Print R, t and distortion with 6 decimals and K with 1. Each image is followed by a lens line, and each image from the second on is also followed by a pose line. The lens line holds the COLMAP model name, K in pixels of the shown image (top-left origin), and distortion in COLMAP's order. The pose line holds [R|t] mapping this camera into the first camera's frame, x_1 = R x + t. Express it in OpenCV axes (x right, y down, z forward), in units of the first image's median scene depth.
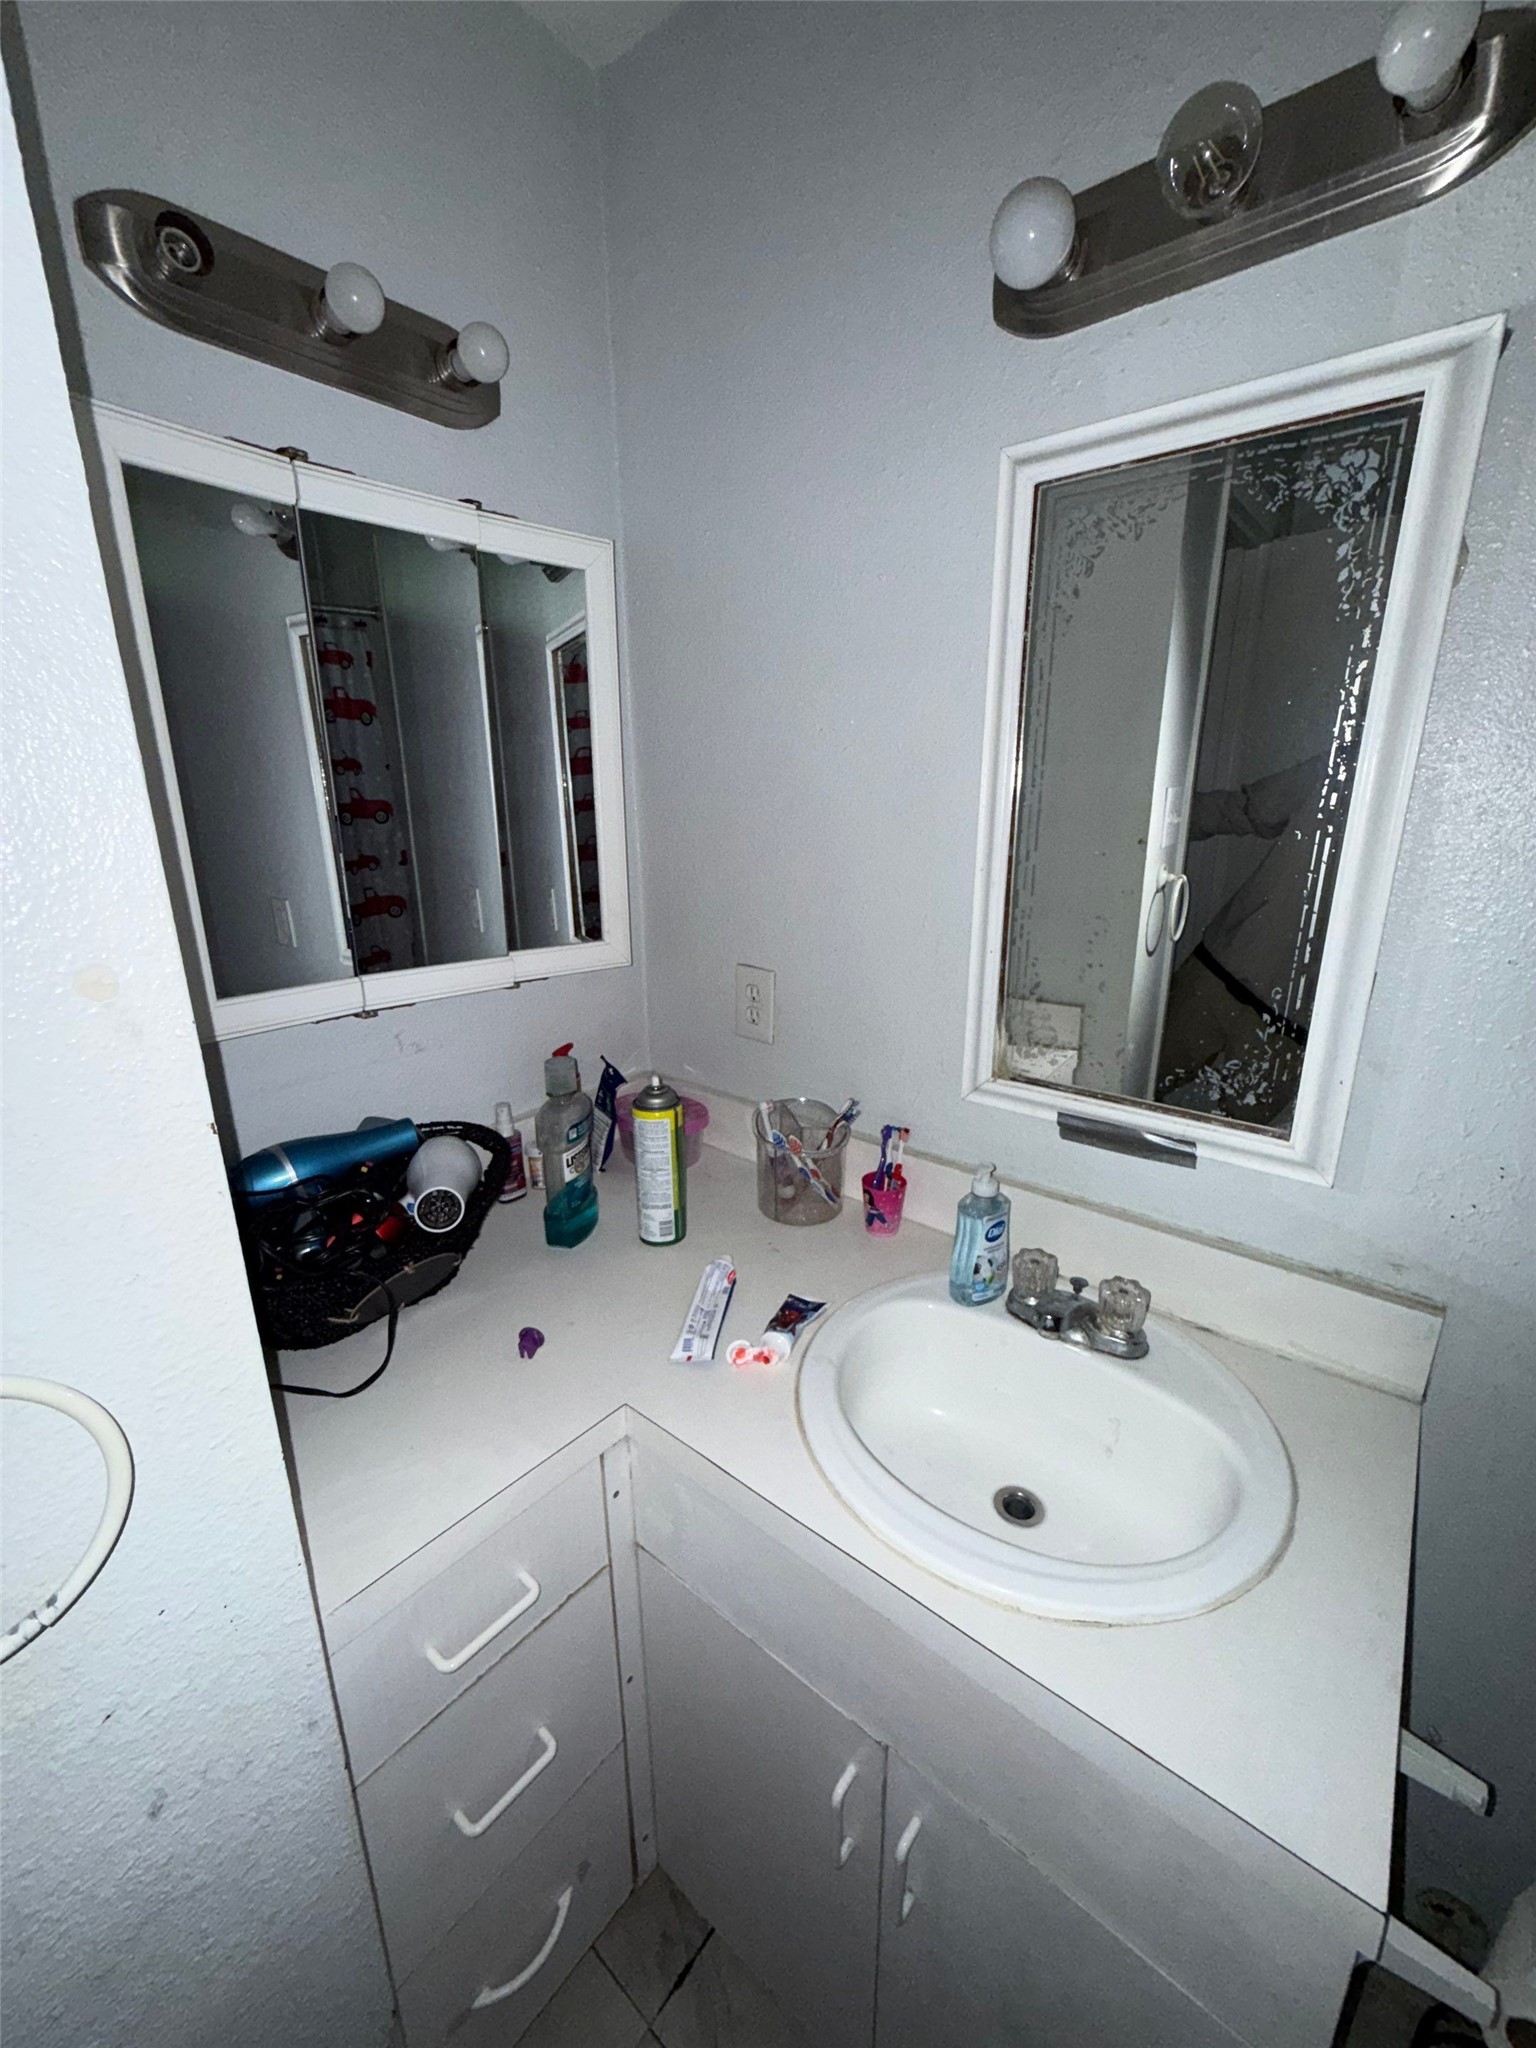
lens RADIAL K [[817.7, 0, 770.2], [0, 817.7, 1023.0], [0, 0, 1]] dist [0.002079, -0.000896]
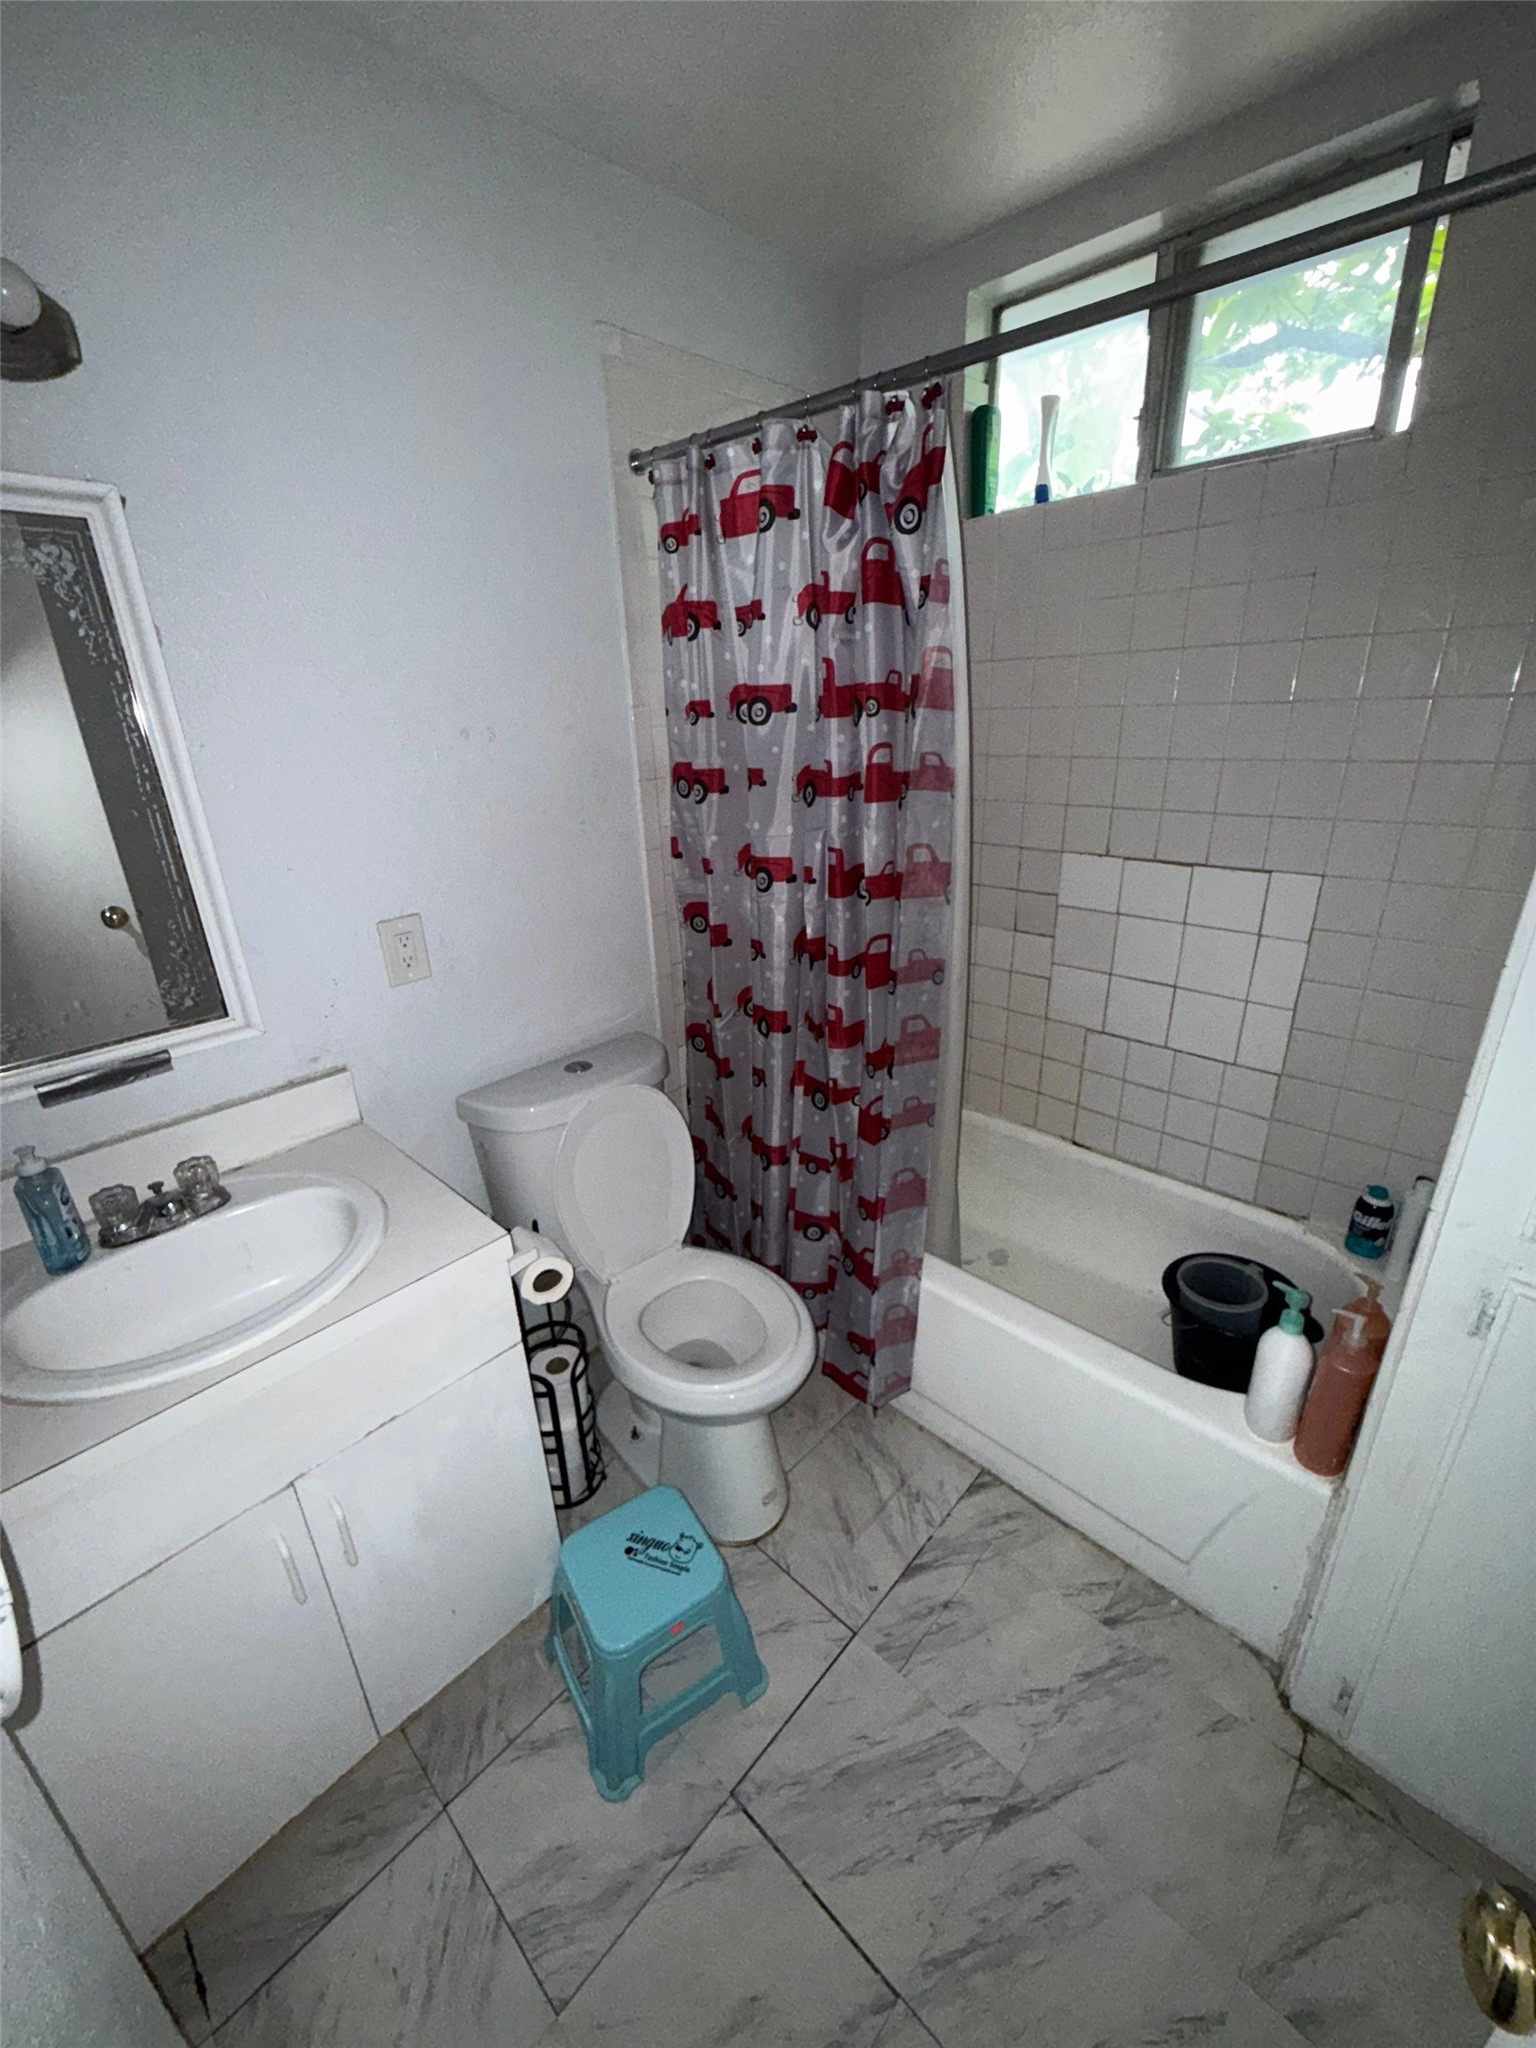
lens RADIAL K [[817.7, 0, 766.5], [0, 817.7, 1018.9], [0, 0, 1]] dist [0.002079, -0.000896]
pose [[0.072927, -0.358594, 0.930641, -0.643957], [0.301129, 0.897493, 0.322224, -0.034047], [-0.950791, 0.256744, 0.173435, -0.172566]]
